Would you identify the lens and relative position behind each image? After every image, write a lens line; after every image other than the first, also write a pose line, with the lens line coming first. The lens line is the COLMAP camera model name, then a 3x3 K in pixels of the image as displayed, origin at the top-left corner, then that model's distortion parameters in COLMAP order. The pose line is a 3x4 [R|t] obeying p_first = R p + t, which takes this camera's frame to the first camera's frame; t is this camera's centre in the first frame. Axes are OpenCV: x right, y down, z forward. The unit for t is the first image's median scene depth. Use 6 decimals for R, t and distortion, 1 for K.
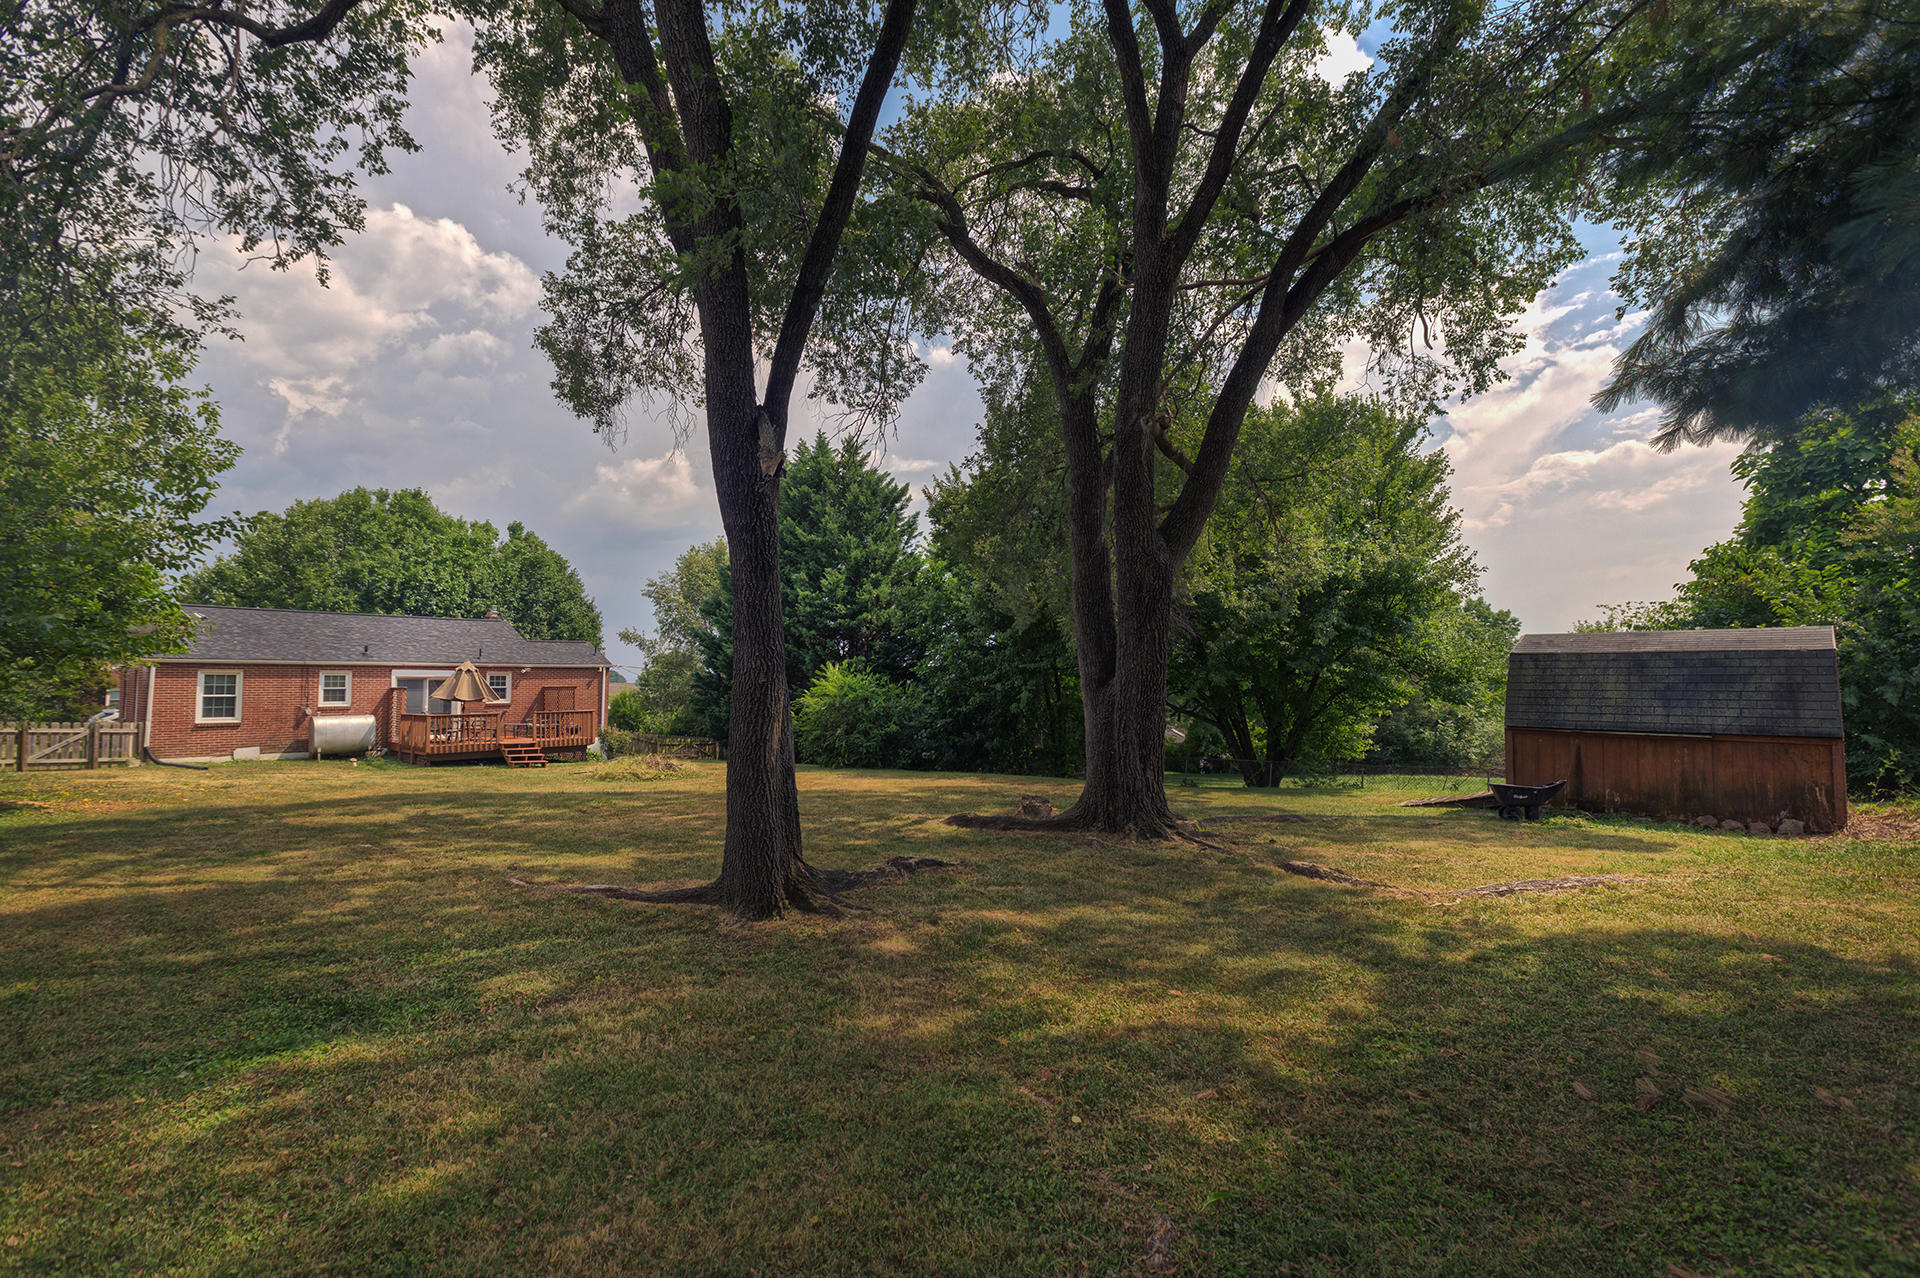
lens RADIAL K [[872.1, 0, 960.0], [0, 872.1, 639.0], [0, 0, 1]] dist [-0.001807, -0.000483]
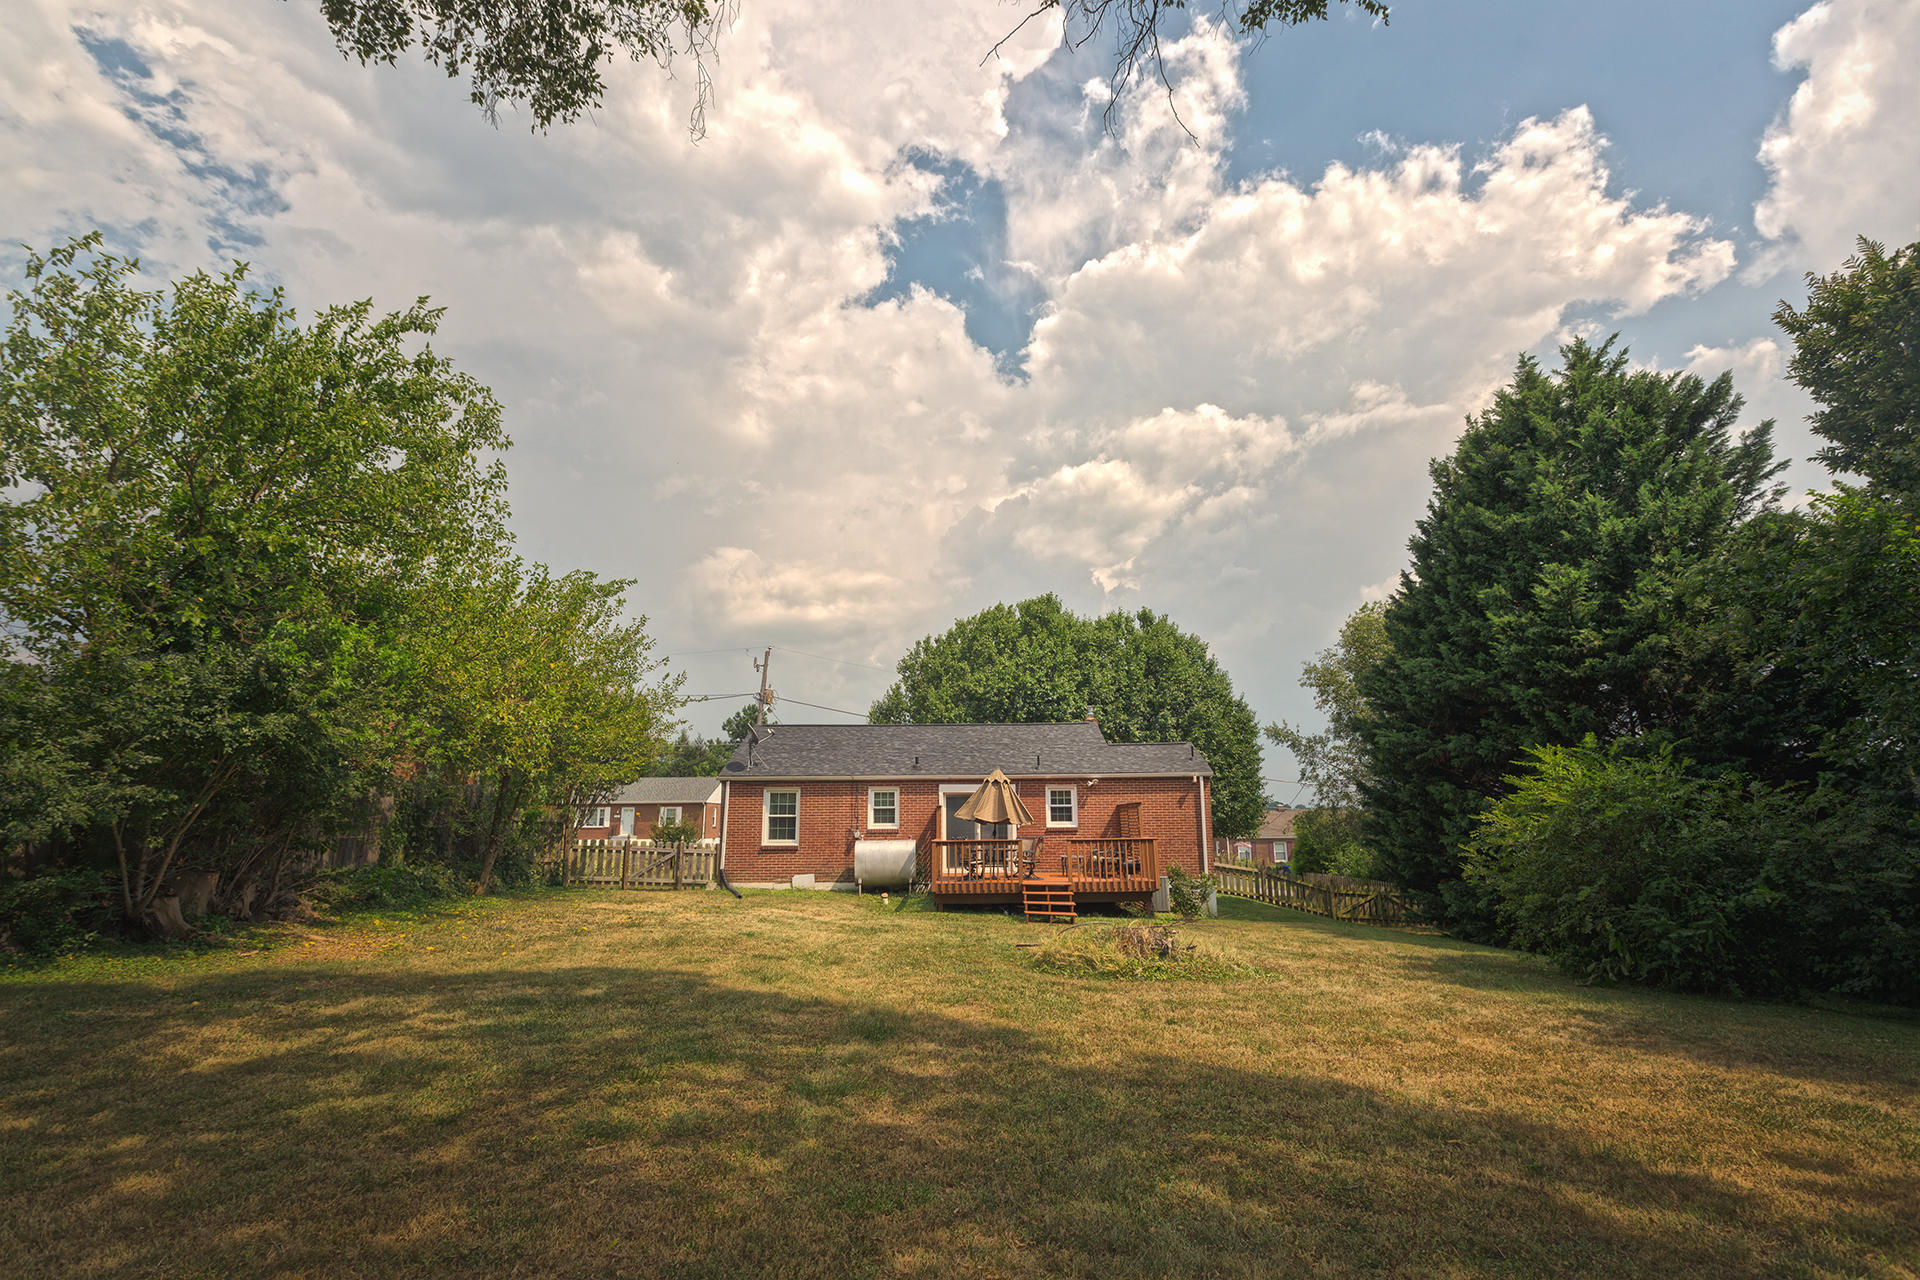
lens RADIAL K [[872.1, 0, 960.0], [0, 872.1, 640.0], [0, 0, 1]] dist [-0.001807, -0.000483]
pose [[0.657989, -0.153129, -0.737294, -0.007756], [0.043550, 0.985205, -0.165752, 0.038524], [0.751767, 0.076954, 0.654923, 0.467314]]
